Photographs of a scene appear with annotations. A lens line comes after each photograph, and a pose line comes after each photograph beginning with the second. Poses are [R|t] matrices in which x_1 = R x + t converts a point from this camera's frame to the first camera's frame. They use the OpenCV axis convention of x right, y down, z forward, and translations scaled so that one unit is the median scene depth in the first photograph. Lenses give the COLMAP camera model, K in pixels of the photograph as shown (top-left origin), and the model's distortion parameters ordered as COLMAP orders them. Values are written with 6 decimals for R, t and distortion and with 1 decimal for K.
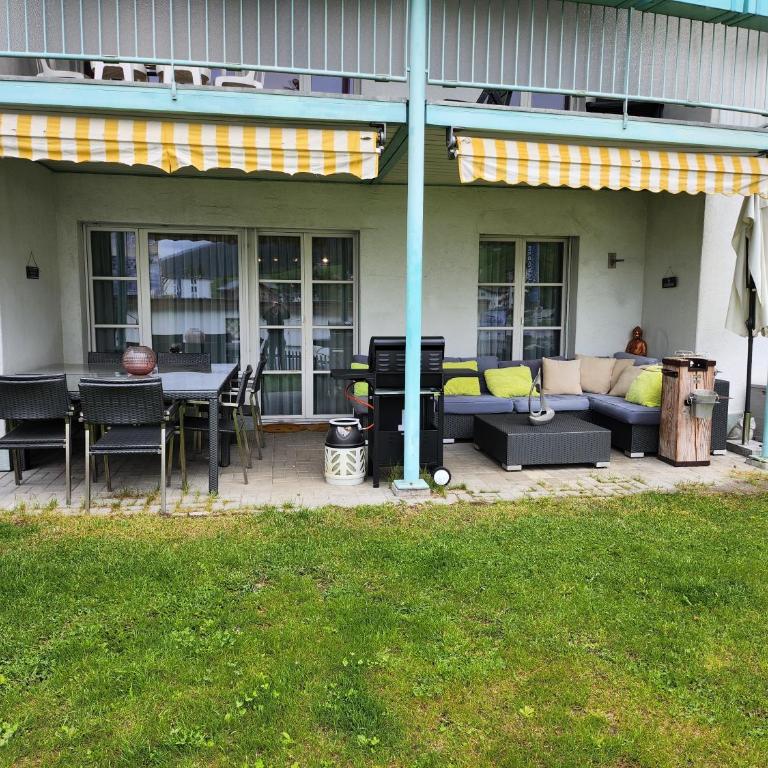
lens RADIAL K [[715.4, 0, 392.1], [0, 715.4, 377.8], [0, 0, 1]] dist [0.090664, -0.091613]
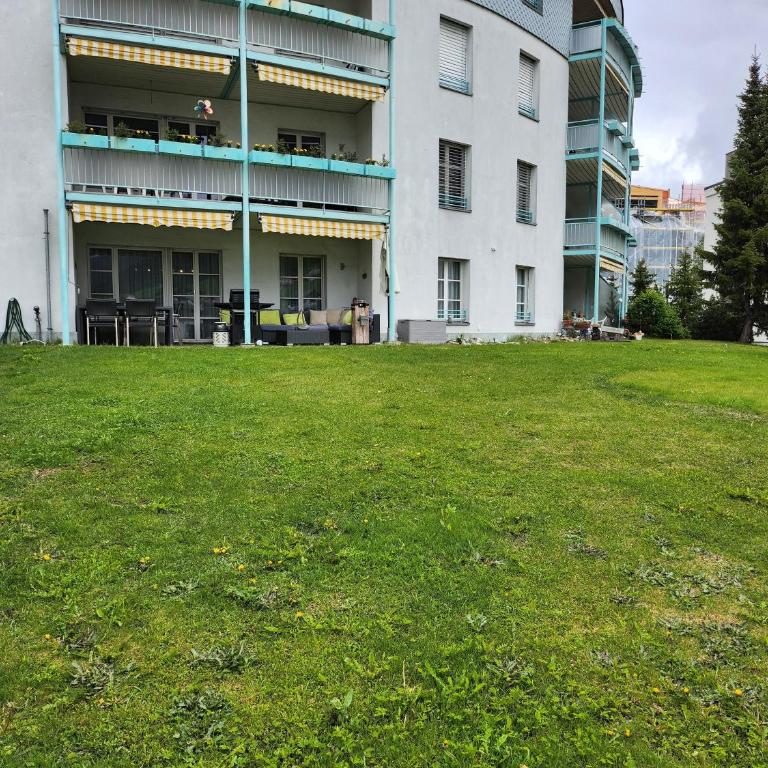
lens RADIAL K [[713.5, 0, 384.0], [0, 713.5, 384.0], [0, 0, 1]] dist [0.087576, -0.081587]
pose [[0.980727, -0.020988, 0.194250, 0.004192], [0.026600, 0.999300, -0.026324, 0.376534], [-0.193561, 0.030984, 0.980599, -1.687404]]
